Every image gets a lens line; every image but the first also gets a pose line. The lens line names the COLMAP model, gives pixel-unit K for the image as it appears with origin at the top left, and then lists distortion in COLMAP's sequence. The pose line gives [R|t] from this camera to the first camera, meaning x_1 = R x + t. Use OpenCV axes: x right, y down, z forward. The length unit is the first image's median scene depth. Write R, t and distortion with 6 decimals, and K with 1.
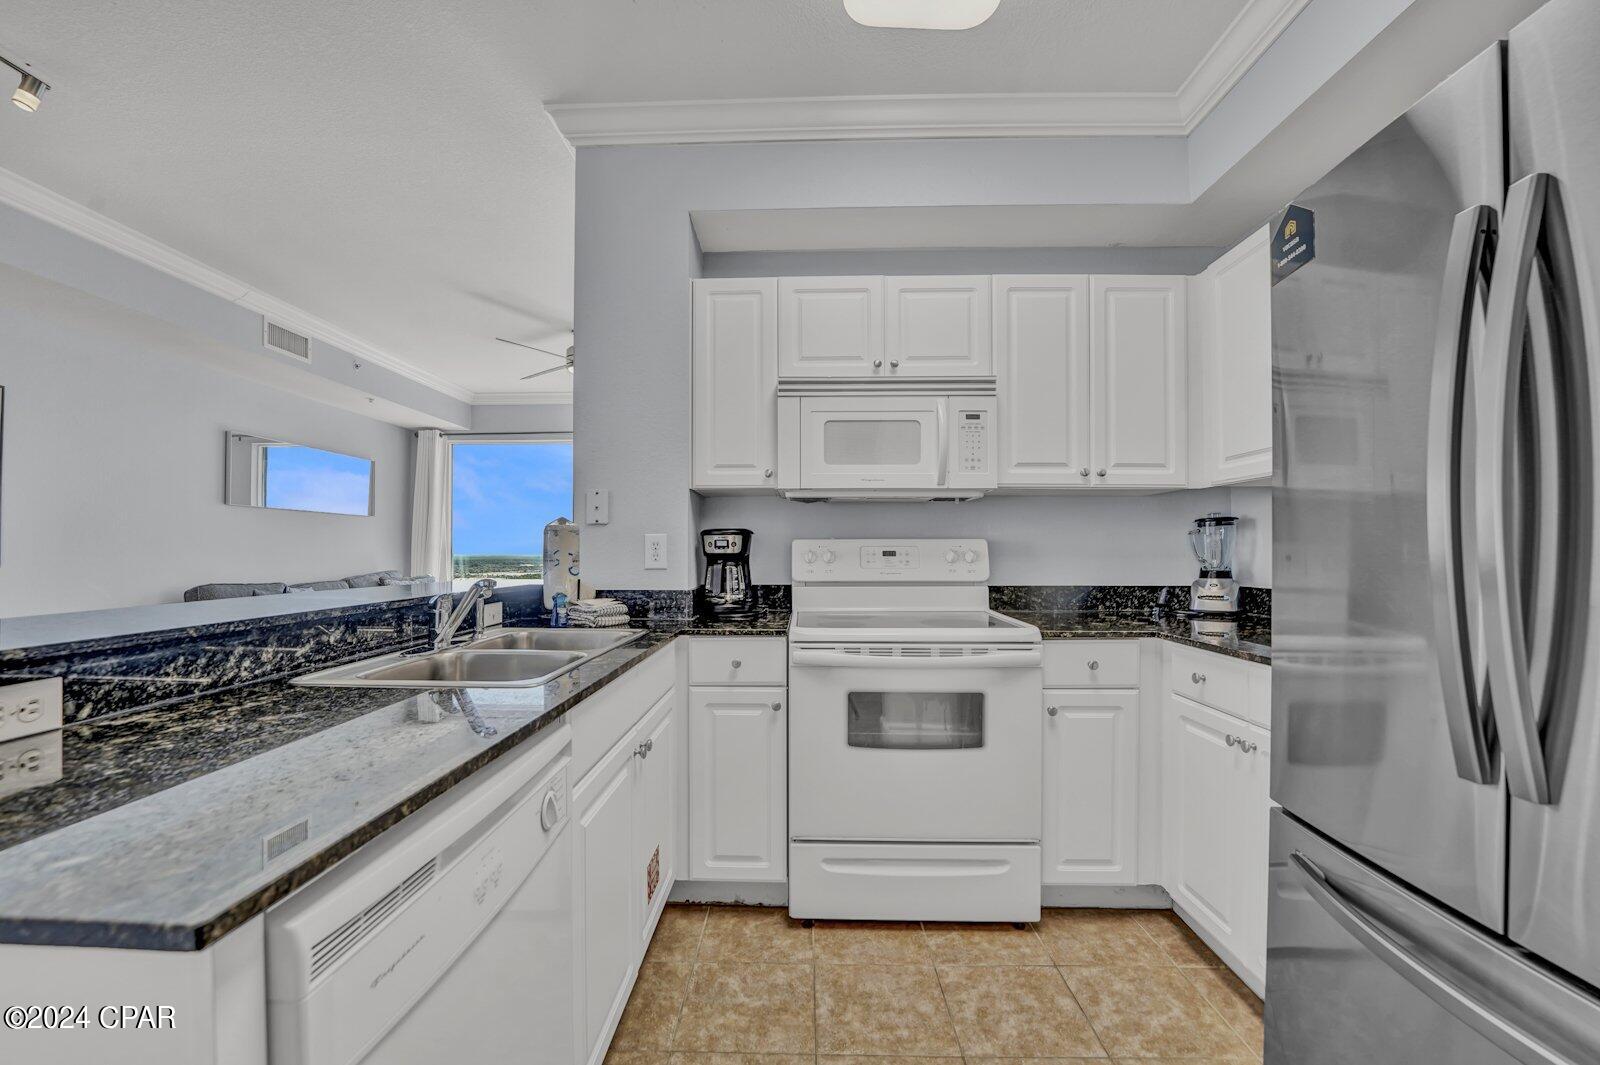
lens RADIAL K [[653.5, 0, 784.5], [0, 653.5, 547.6], [0, 0, 1]] dist [-0.020842, -0.000360]
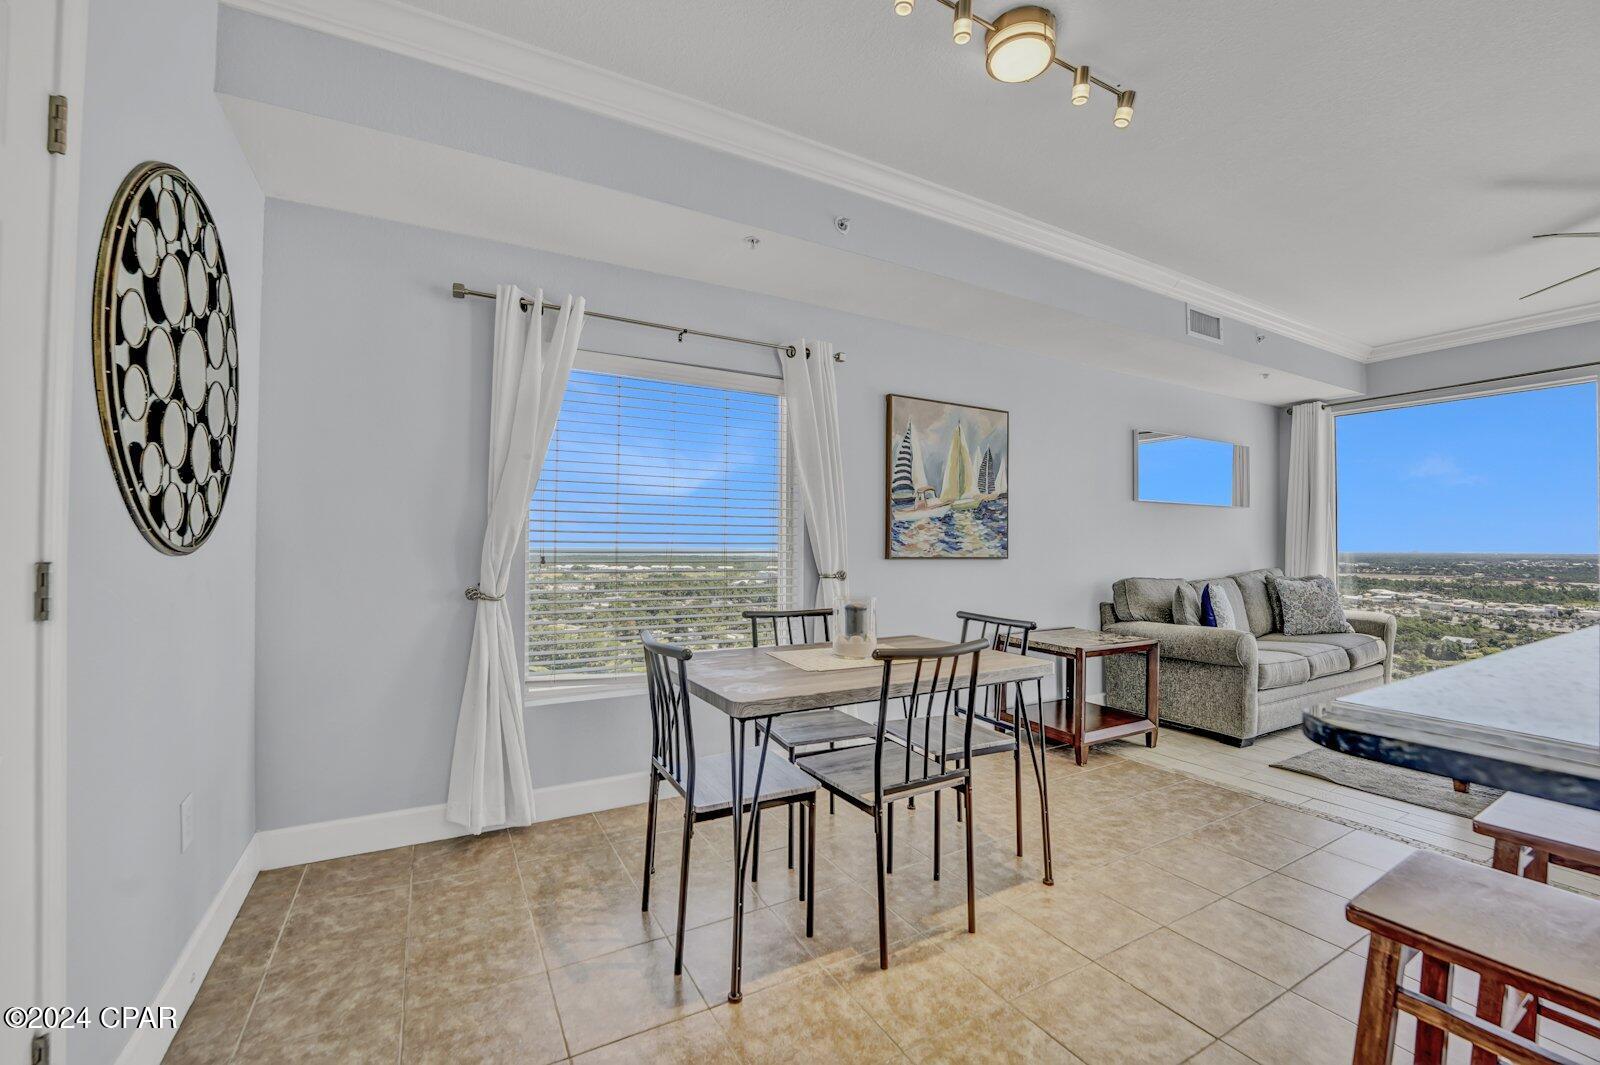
lens RADIAL K [[650.3, 0, 787.5], [0, 650.3, 538.4], [0, 0, 1]] dist [-0.022350, 0.000192]
pose [[0.514089, -0.006624, -0.857711, -0.517178], [-0.000360, 0.999968, -0.007939, 0.004391], [0.857737, 0.004391, 0.514070, -0.031967]]
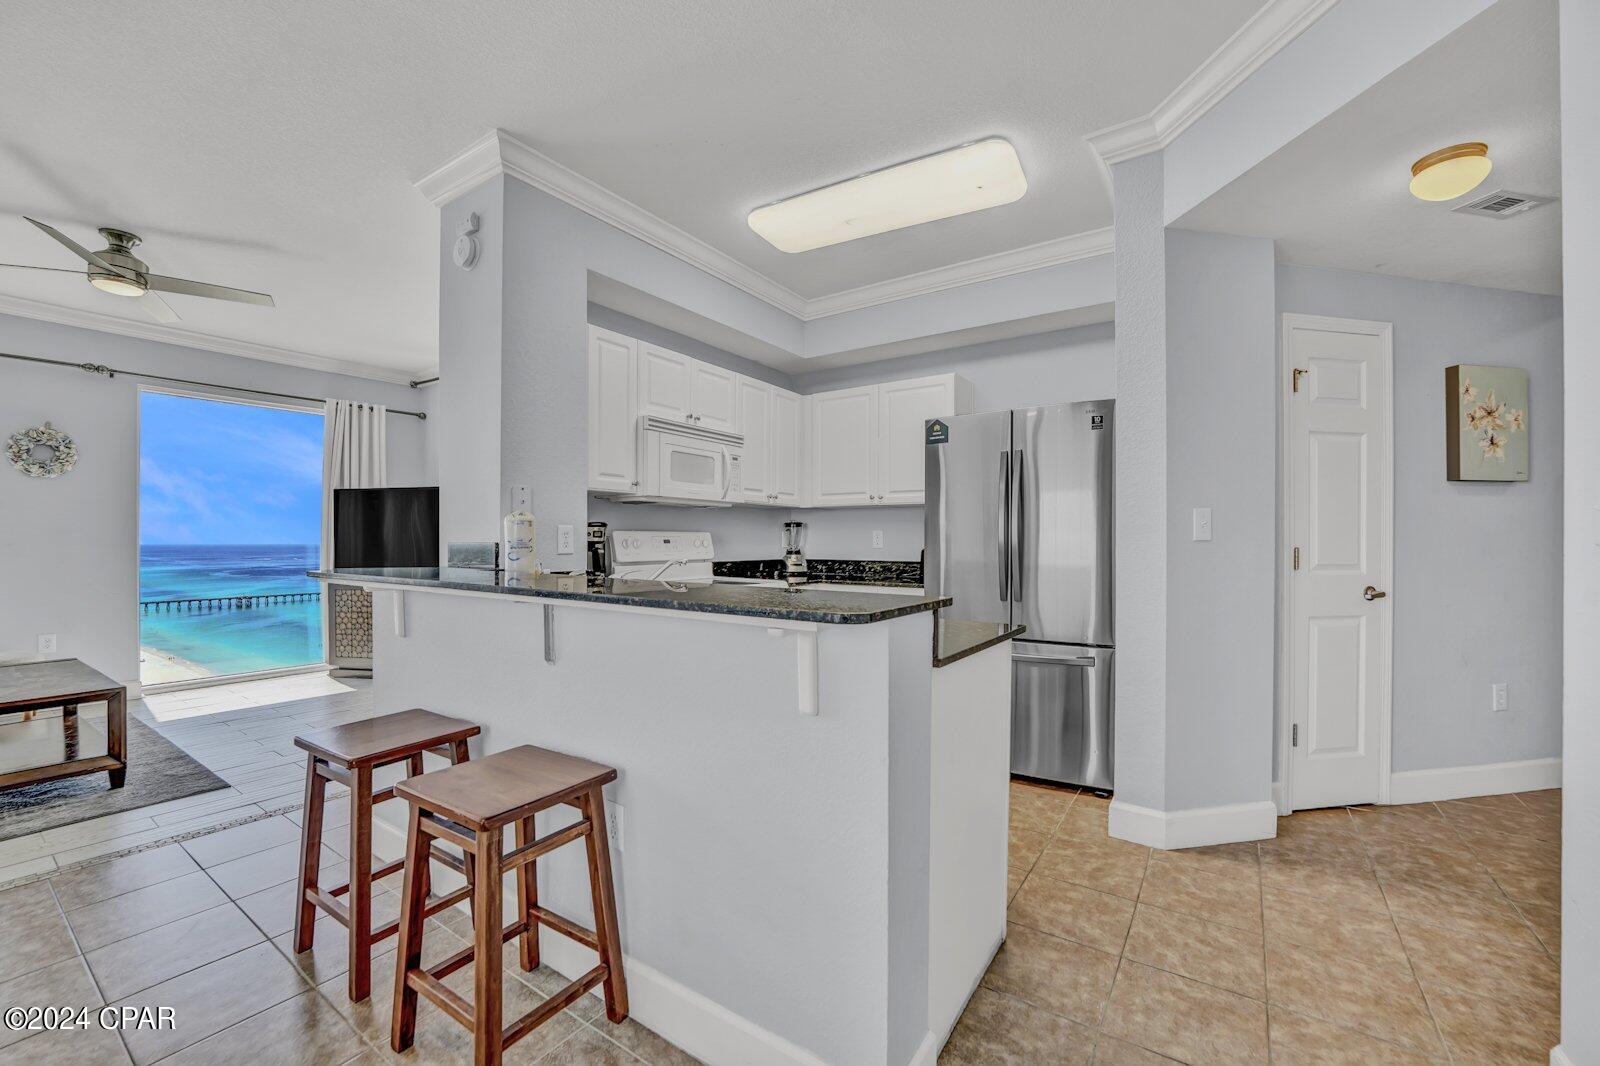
lens RADIAL K [[650.3, 0, 787.5], [0, 650.3, 538.9], [0, 0, 1]] dist [-0.022350, 0.000192]
pose [[0.544135, 0.003703, 0.838989, -1.007560], [-0.007417, 0.999972, 0.000396, 0.000675], [-0.838965, -0.006438, 0.544148, -0.009350]]
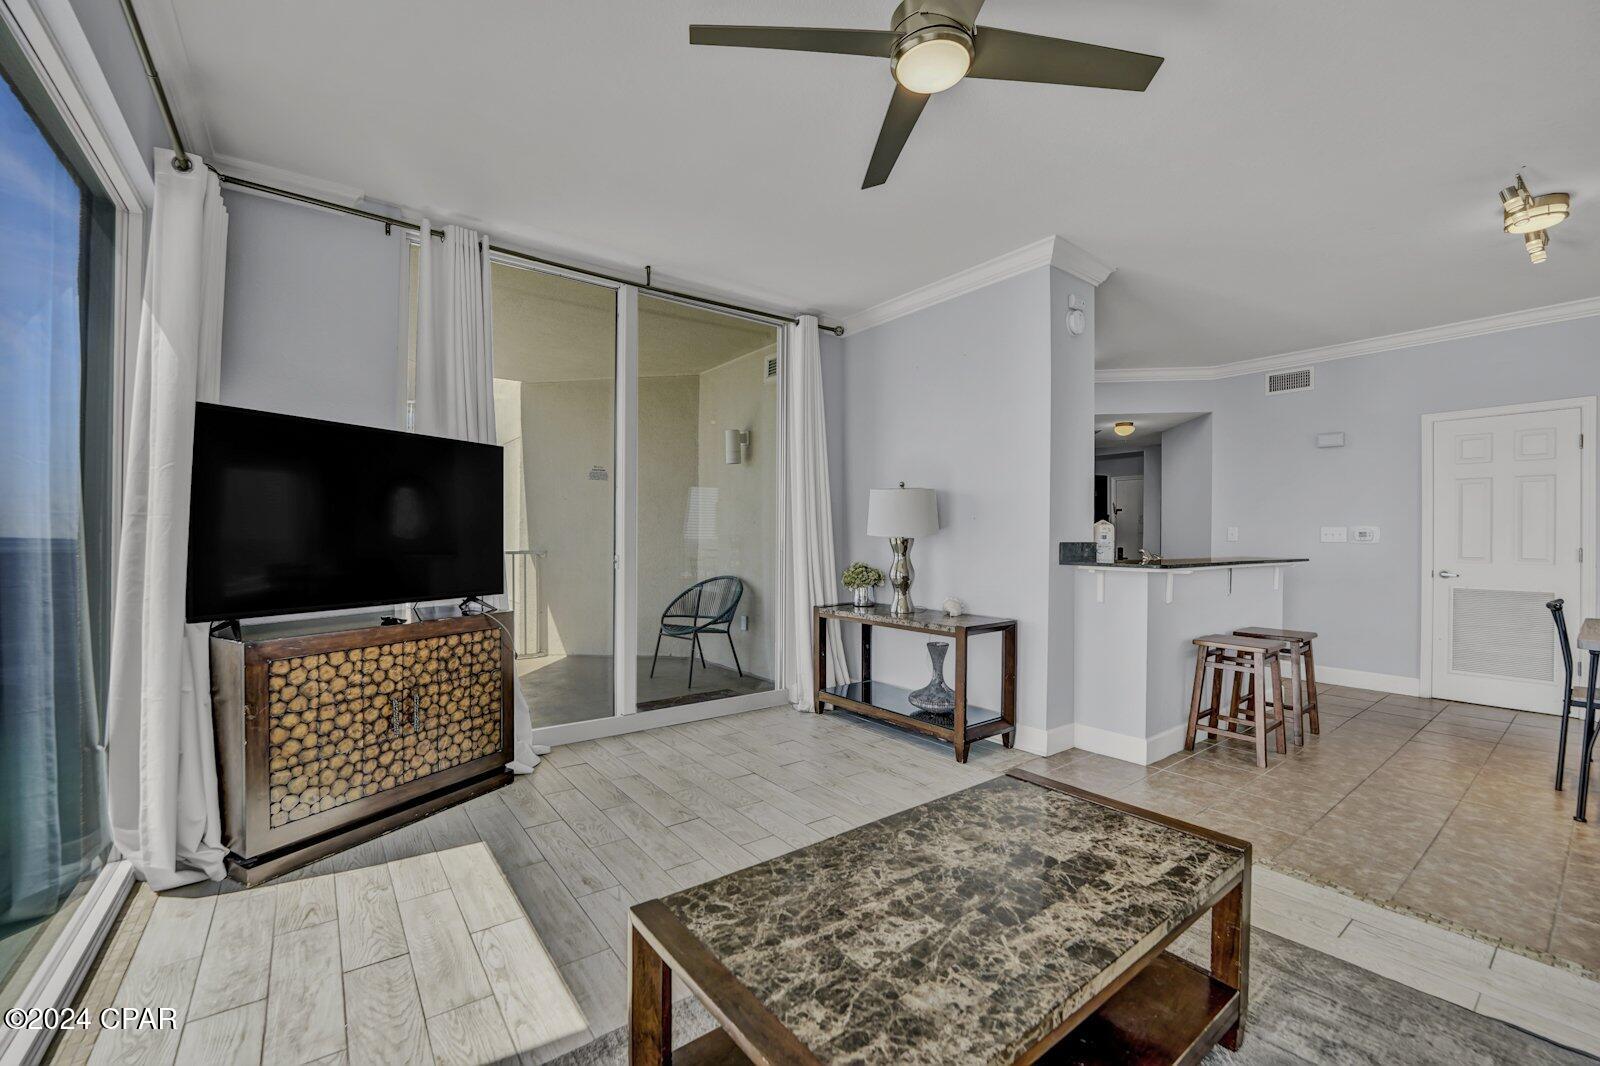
lens RADIAL K [[661.1, 0, 780.9], [0, 661.1, 540.8], [0, 0, 1]] dist [-0.033726, 0.006234]
pose [[-0.627265, -0.004991, 0.778790, -1.137231], [-0.008872, 0.999960, -0.000737, 0.016760], [-0.778755, -0.007372, -0.627285, 2.690180]]
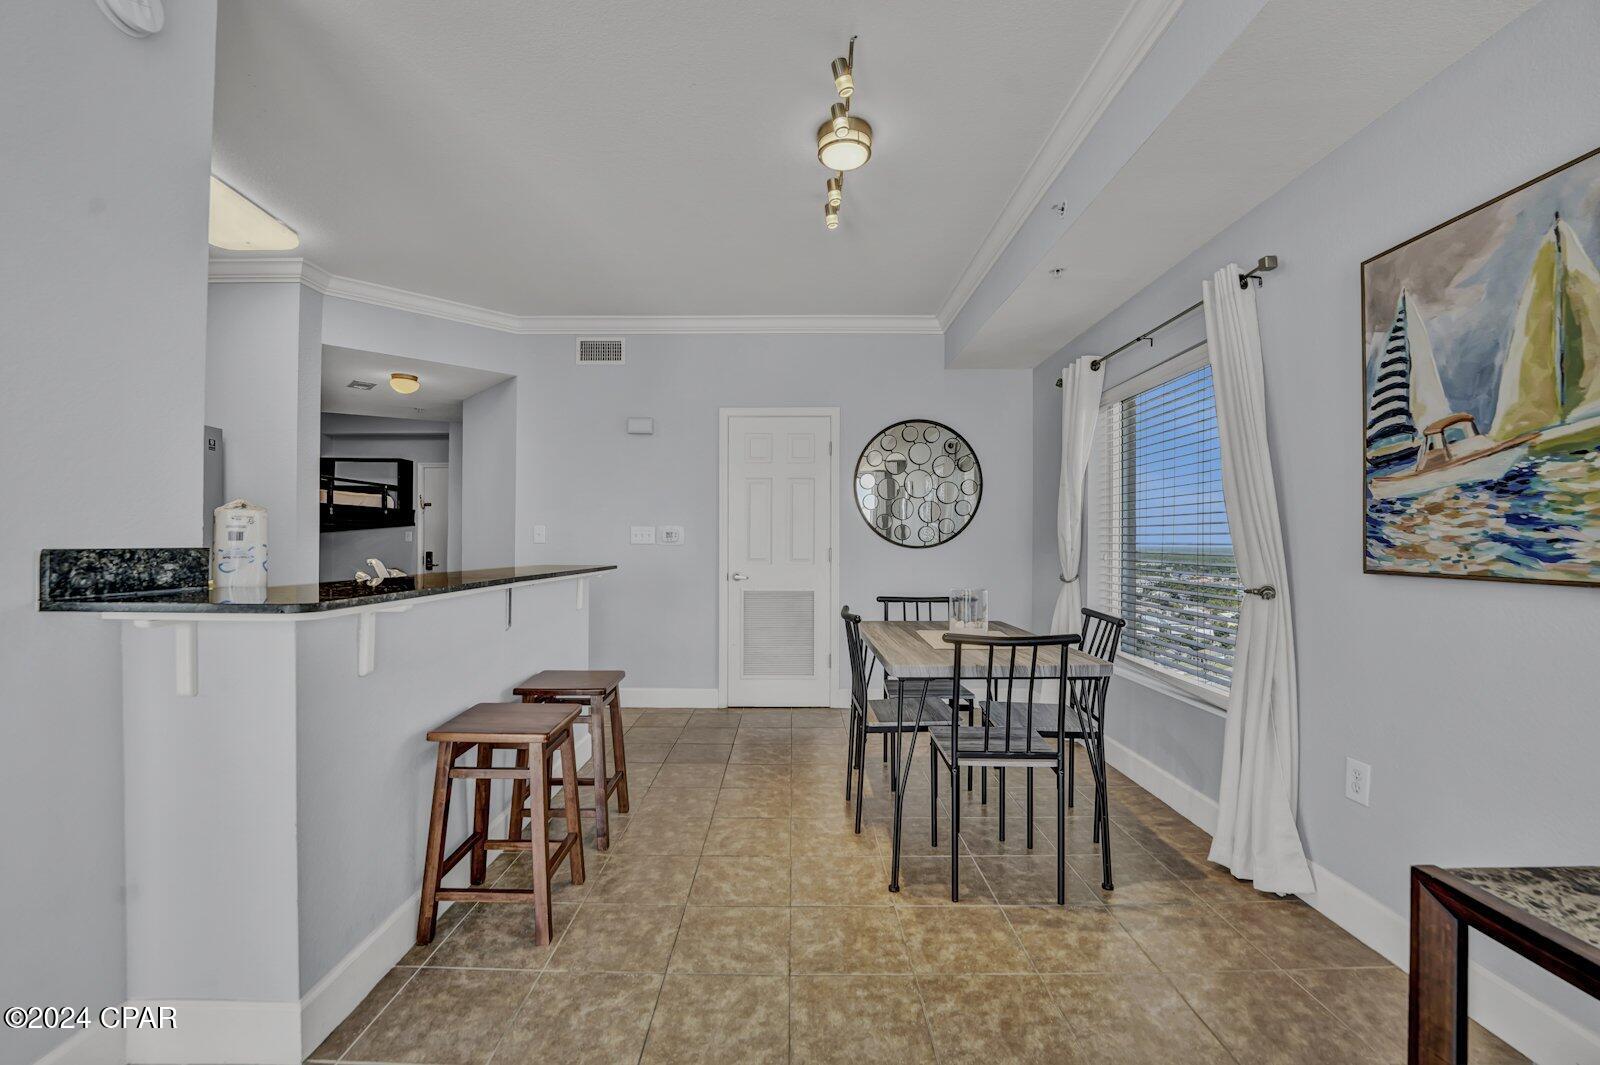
lens RADIAL K [[650.3, 0, 787.5], [0, 650.3, 538.4], [0, 0, 1]] dist [-0.022350, 0.000192]
pose [[-0.999494, -0.003334, -0.031636, -0.969294], [-0.002994, 0.999937, -0.010796, 0.008302], [0.031670, -0.010696, -0.999441, 1.785511]]
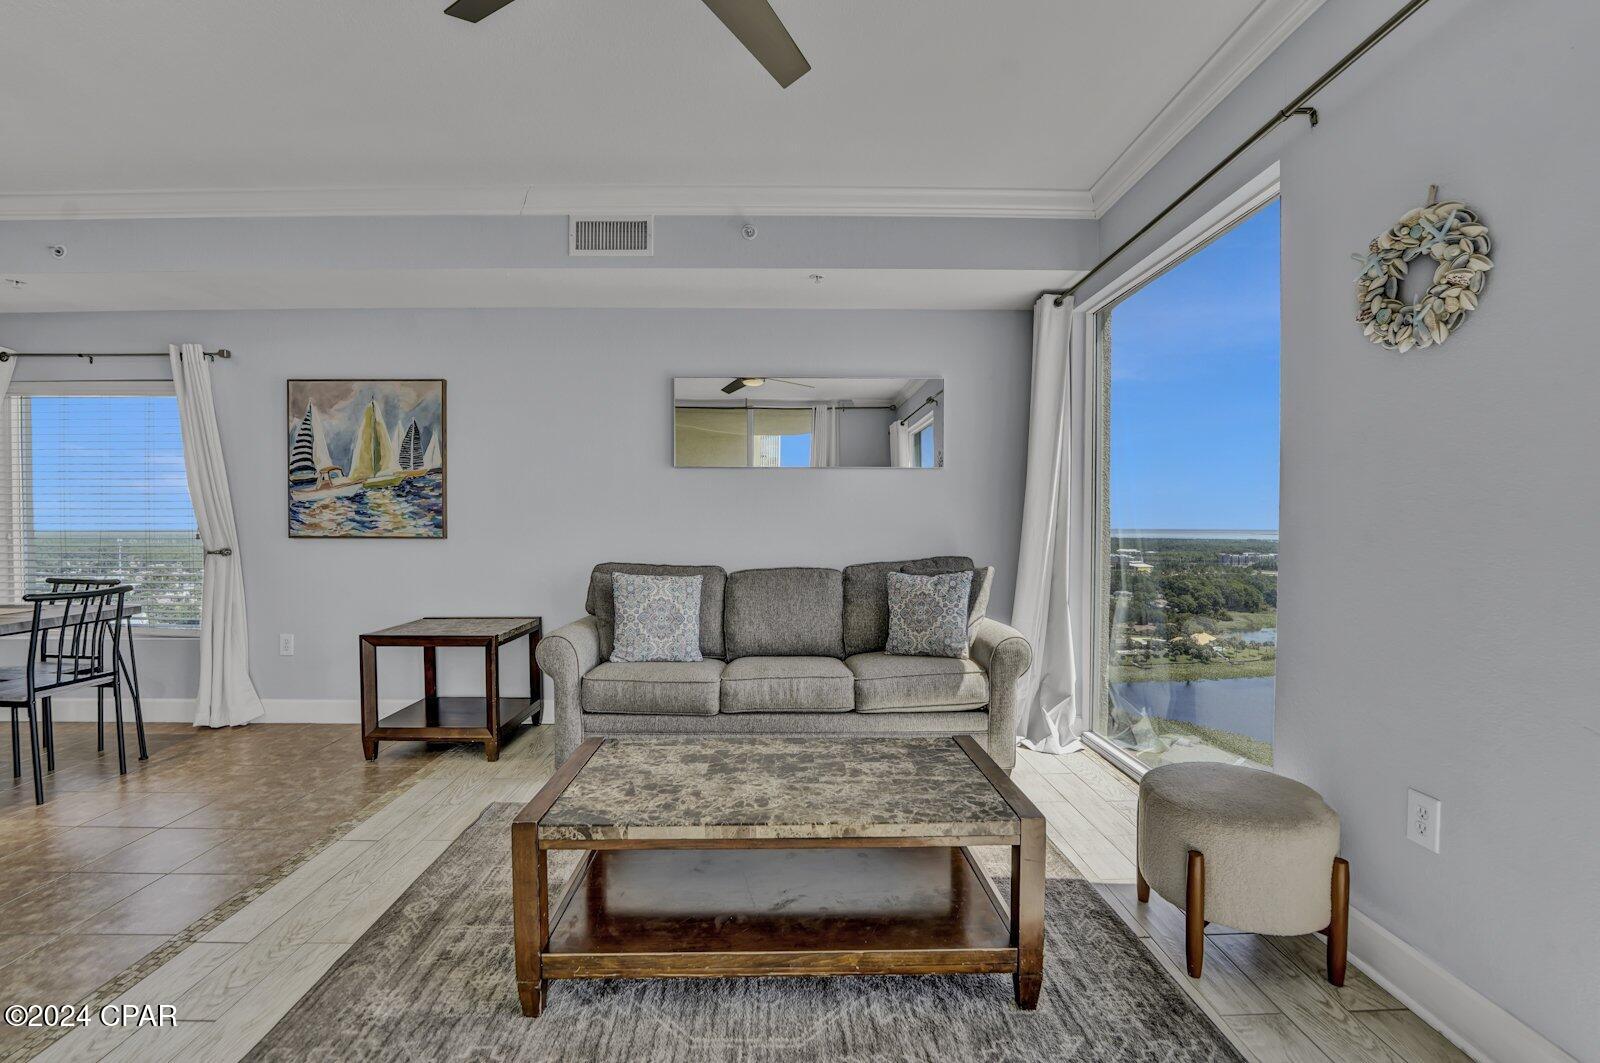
lens RADIAL K [[650.3, 0, 787.5], [0, 650.3, 537.4], [0, 0, 1]] dist [-0.022350, 0.000192]
pose [[0.052742, 0.022442, -0.998356, -0.039464], [0.005707, 0.999724, 0.022775, 0.011412], [0.998592, -0.006899, 0.052599, 2.169009]]
